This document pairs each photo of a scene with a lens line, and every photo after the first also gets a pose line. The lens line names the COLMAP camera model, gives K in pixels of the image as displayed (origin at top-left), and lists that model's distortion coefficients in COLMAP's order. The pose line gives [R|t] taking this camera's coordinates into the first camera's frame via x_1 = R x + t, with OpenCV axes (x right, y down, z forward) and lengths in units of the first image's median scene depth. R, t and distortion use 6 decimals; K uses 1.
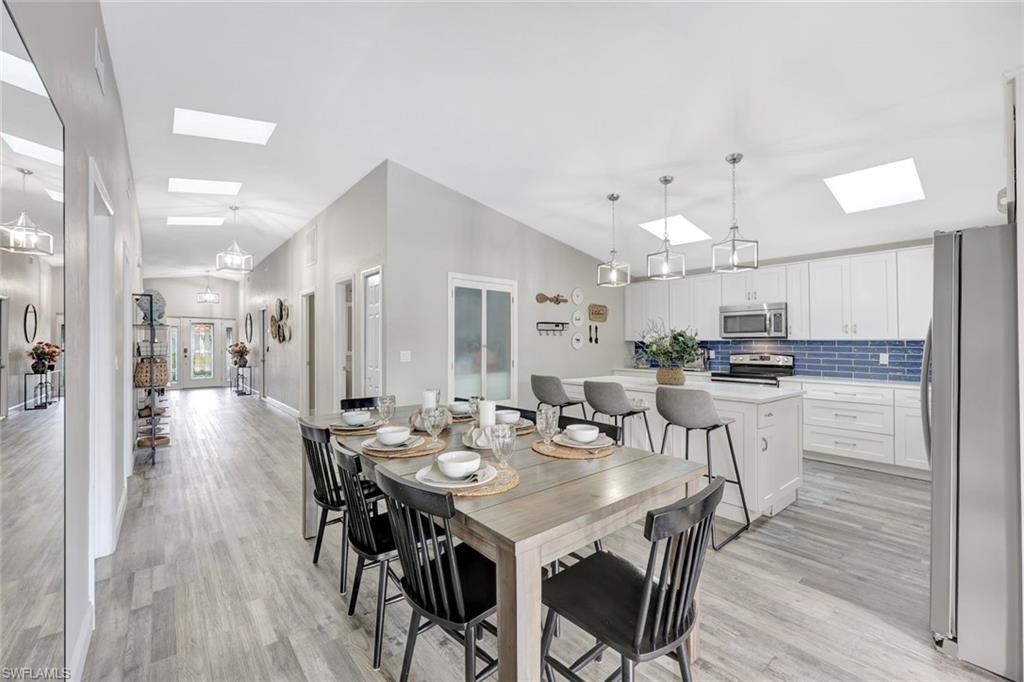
lens RADIAL K [[422.8, 0, 508.0], [0, 422.8, 331.6], [0, 0, 1]] dist [0.001762, 0.000193]
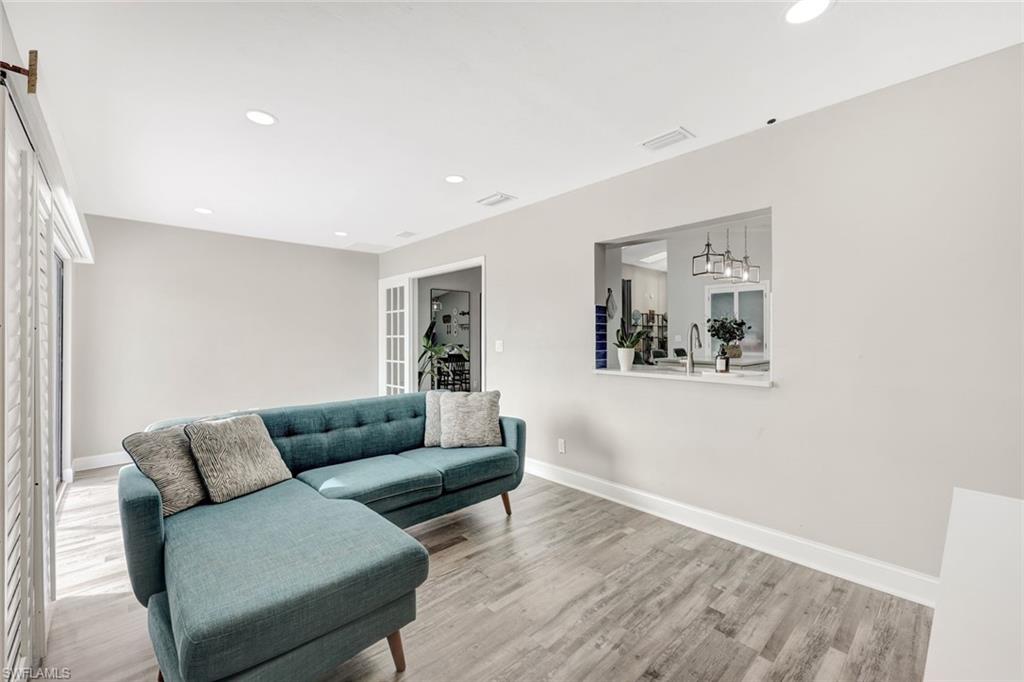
lens RADIAL K [[418.5, 0, 512.0], [0, 418.5, 341.0], [0, 0, 1]] dist [0.000003, 0.000105]
pose [[0.051135, 0.004620, -0.998681, 1.306508], [0.031436, 0.999486, 0.006233, 0.032239], [0.998197, -0.031713, 0.050963, 0.178335]]
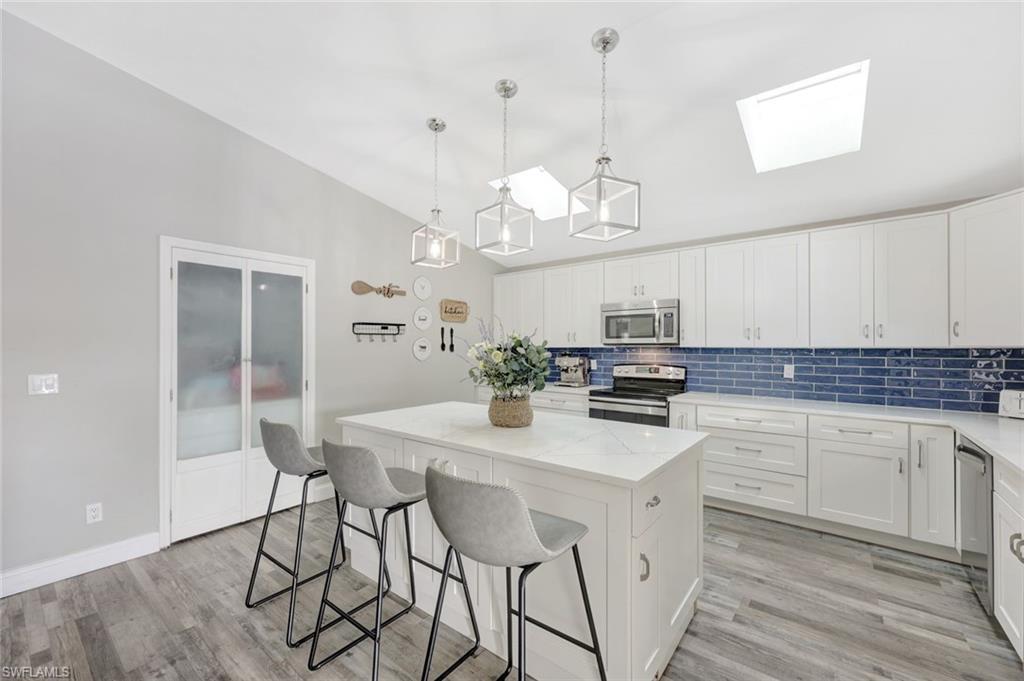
lens RADIAL K [[414.5, 0, 508.1], [0, 414.5, 343.3], [0, 0, 1]] dist [0.000433, -0.000010]
pose [[0.979738, -0.003500, 0.200251, 0.200605], [-0.001331, 0.999711, 0.023985, -0.005808], [-0.200277, -0.023765, 0.979451, 0.319312]]
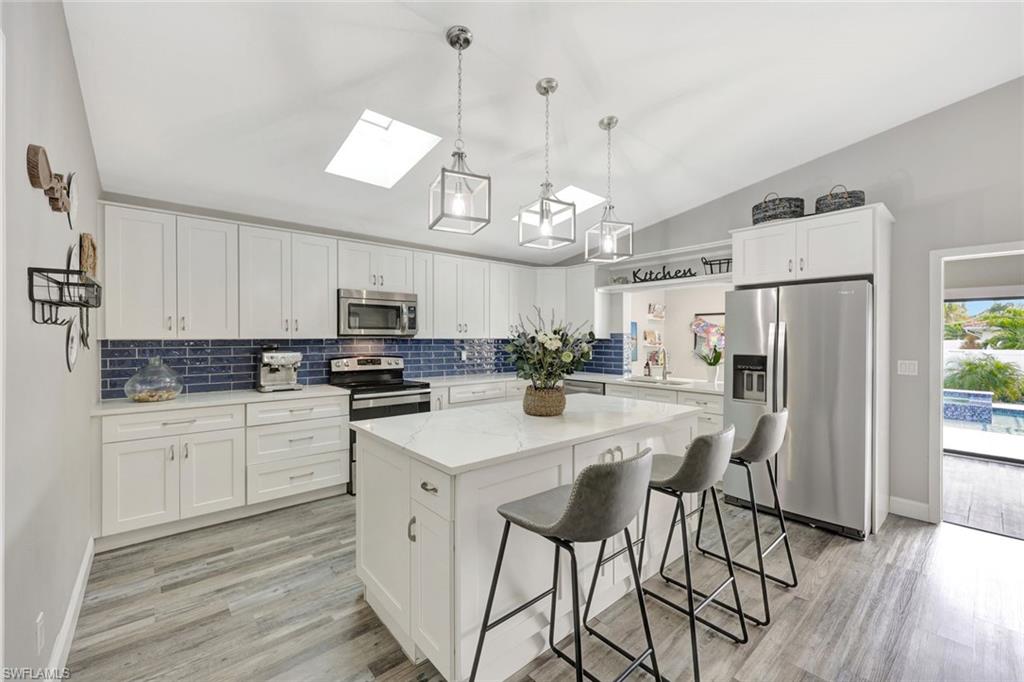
lens RADIAL K [[418.5, 0, 512.0], [0, 418.5, 341.0], [0, 0, 1]] dist [0.000003, 0.000105]
pose [[-0.021720, -0.012553, 0.999685, -0.182962], [-0.033881, 0.999356, 0.011813, 0.007295], [-0.999190, -0.033614, -0.022132, 0.820262]]
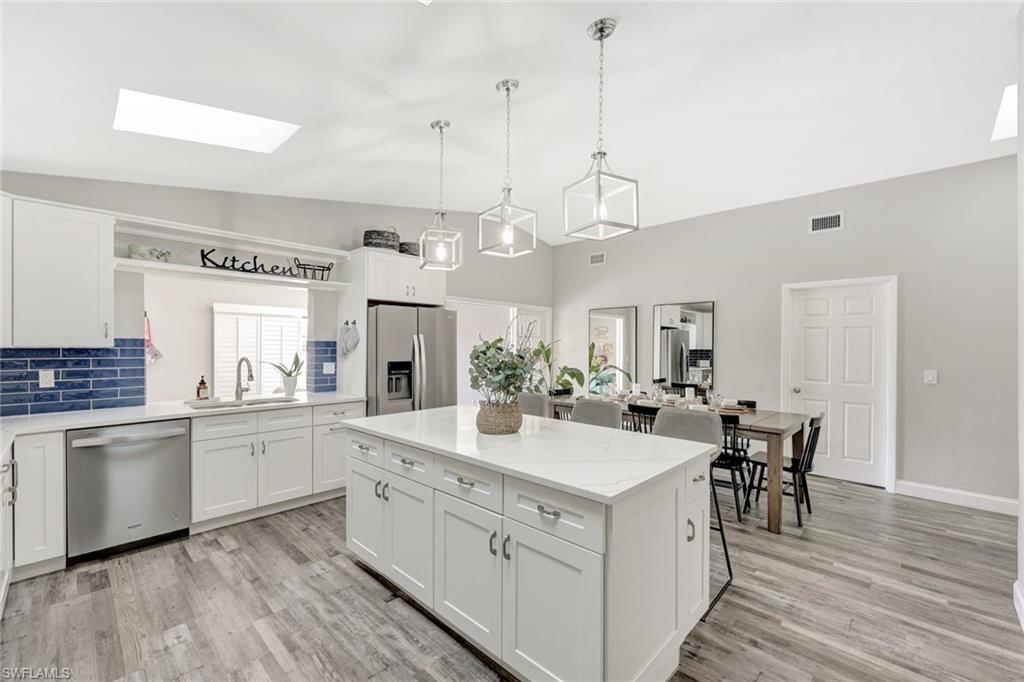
lens RADIAL K [[422.0, 0, 512.3], [0, 422.0, 348.8], [0, 0, 1]] dist [-0.000403, 0.000093]
pose [[-0.992304, -0.010396, -0.123385, 0.340629], [-0.007789, 0.999736, -0.021596, 0.015991], [0.123577, -0.020469, -0.992124, 1.224539]]
